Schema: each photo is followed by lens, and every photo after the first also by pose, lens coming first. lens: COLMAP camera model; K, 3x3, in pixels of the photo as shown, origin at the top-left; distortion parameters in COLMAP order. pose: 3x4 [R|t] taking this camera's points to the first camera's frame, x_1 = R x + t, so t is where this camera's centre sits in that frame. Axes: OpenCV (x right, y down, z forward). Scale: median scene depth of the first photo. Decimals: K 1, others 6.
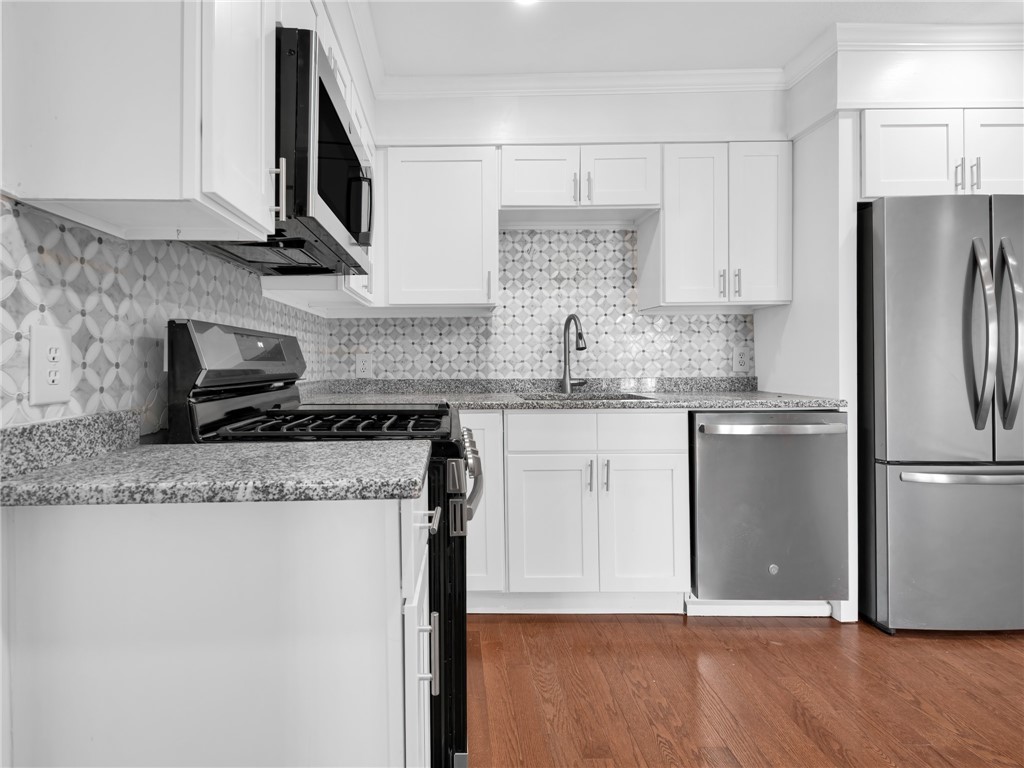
lens RADIAL K [[523.9, 0, 446.6], [0, 523.9, 362.1], [0, 0, 1]] dist [0.023887, -0.010525]
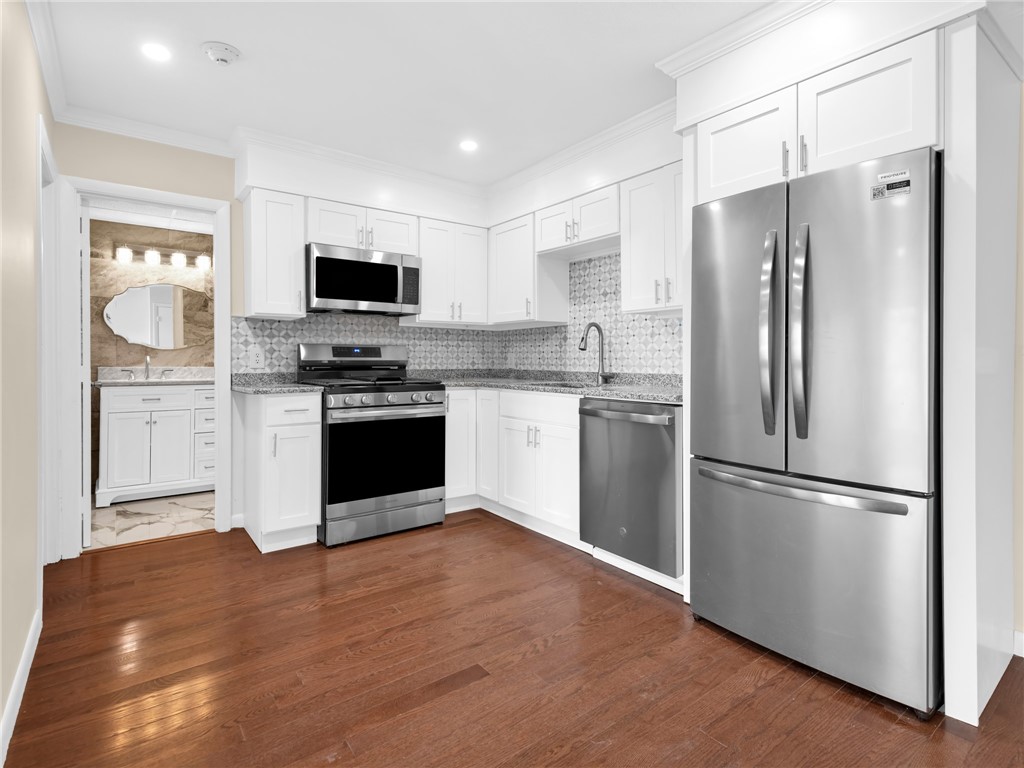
lens RADIAL K [[518.3, 0, 510.4], [0, 518.3, 358.3], [0, 0, 1]] dist [0.019285, -0.012301]
pose [[0.607651, 0.007843, -0.794166, 1.362889], [-0.006412, 0.999967, 0.004969, -0.009502], [0.794178, 0.002073, 0.607681, 0.070006]]
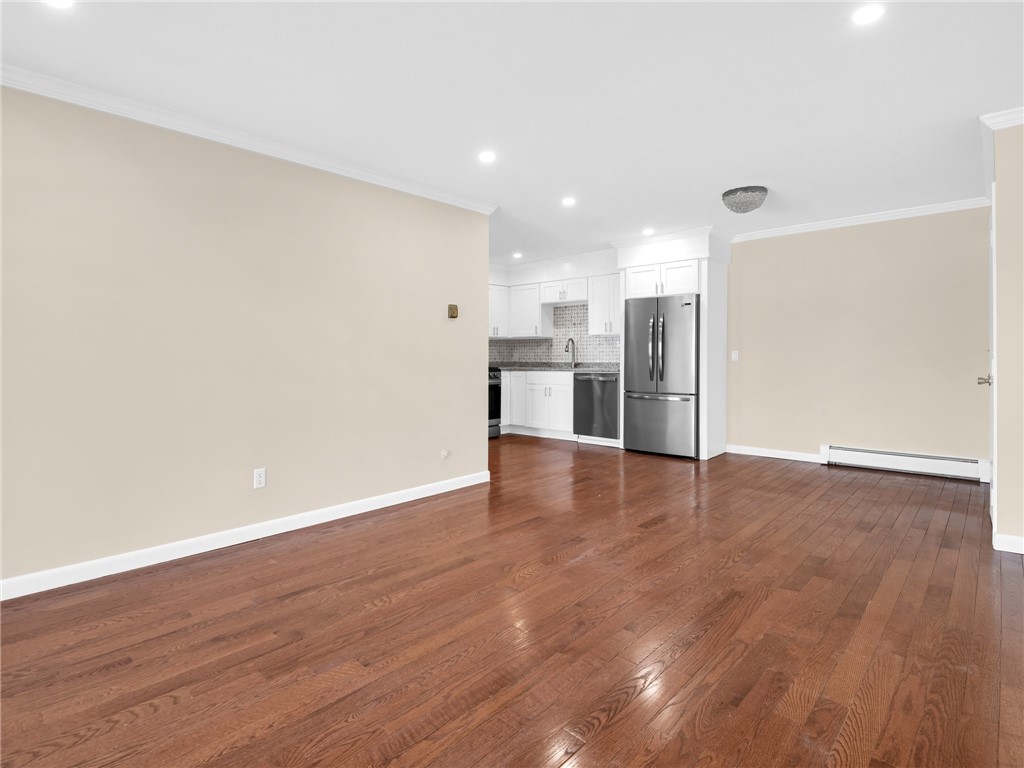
lens RADIAL K [[543.1, 0, 455.7], [0, 543.1, 357.1], [0, 0, 1]] dist [0.002994, -0.011715]
pose [[0.702112, 0.007925, -0.712022, 2.180626], [-0.003085, 0.999963, 0.008088, -0.018724], [0.712060, -0.003482, 0.702110, -1.660766]]
